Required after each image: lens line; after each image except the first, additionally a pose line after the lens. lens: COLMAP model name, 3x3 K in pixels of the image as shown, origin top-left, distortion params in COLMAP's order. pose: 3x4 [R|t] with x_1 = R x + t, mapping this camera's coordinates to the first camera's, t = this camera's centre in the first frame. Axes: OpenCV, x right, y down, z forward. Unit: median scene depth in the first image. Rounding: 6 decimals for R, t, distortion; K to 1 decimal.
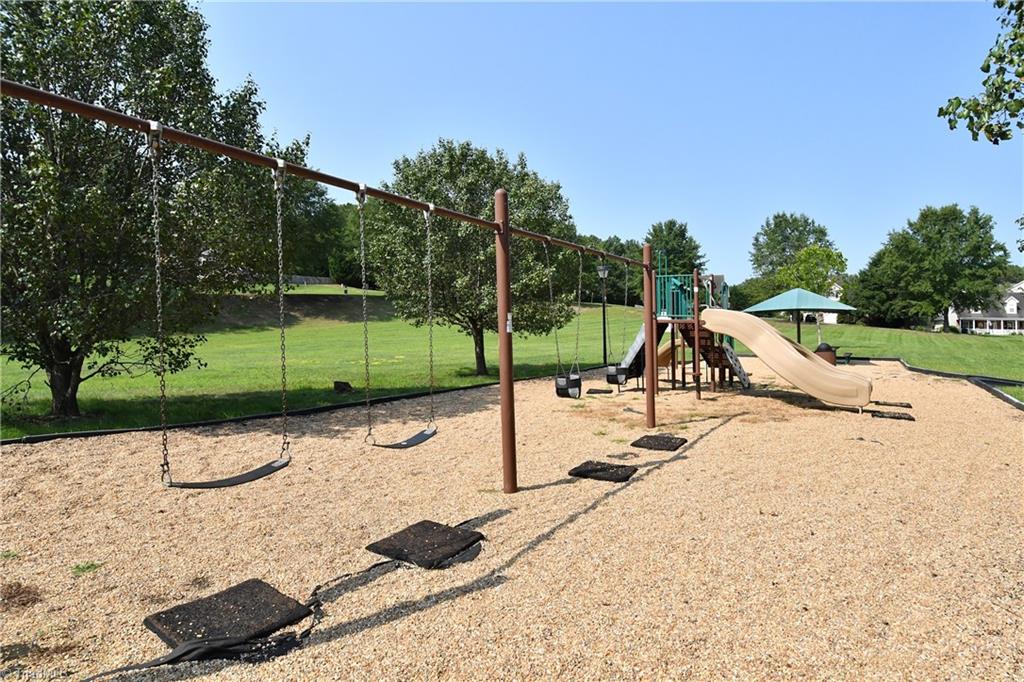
lens RADIAL K [[542.6, 0, 512.0], [0, 542.6, 341.0], [0, 0, 1]] dist [-0.033108, -0.000187]
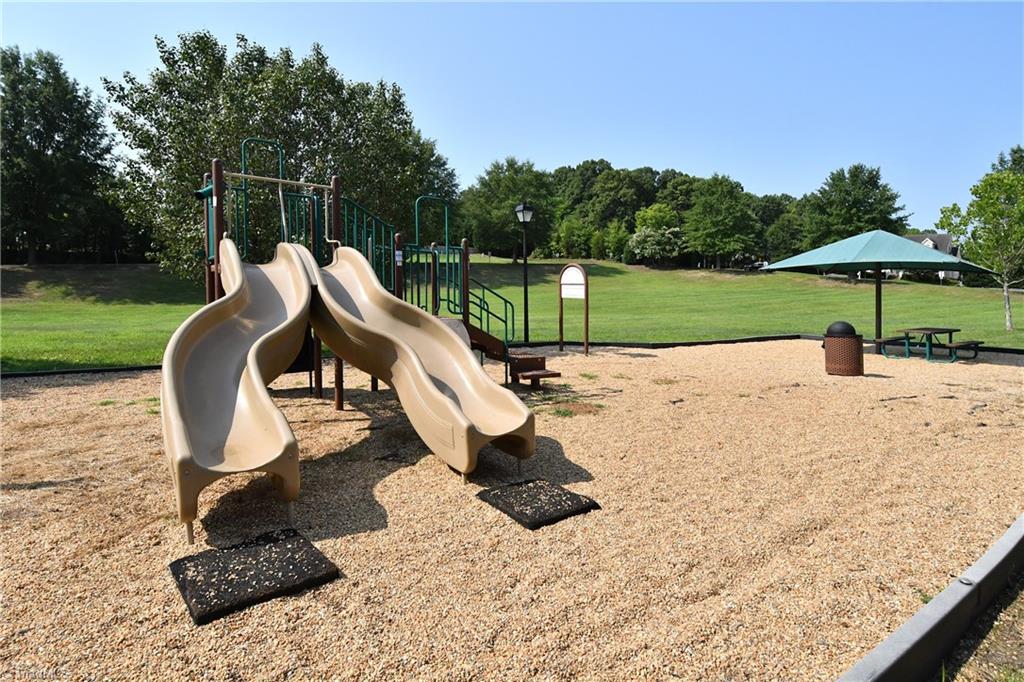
lens RADIAL K [[542.6, 0, 512.0], [0, 542.6, 341.0], [0, 0, 1]] dist [-0.033108, -0.000187]
pose [[0.942372, 0.026277, -0.333533, 0.081484], [-0.008699, 0.998498, 0.054089, -0.000015], [0.334454, -0.048071, 0.941185, 0.066304]]
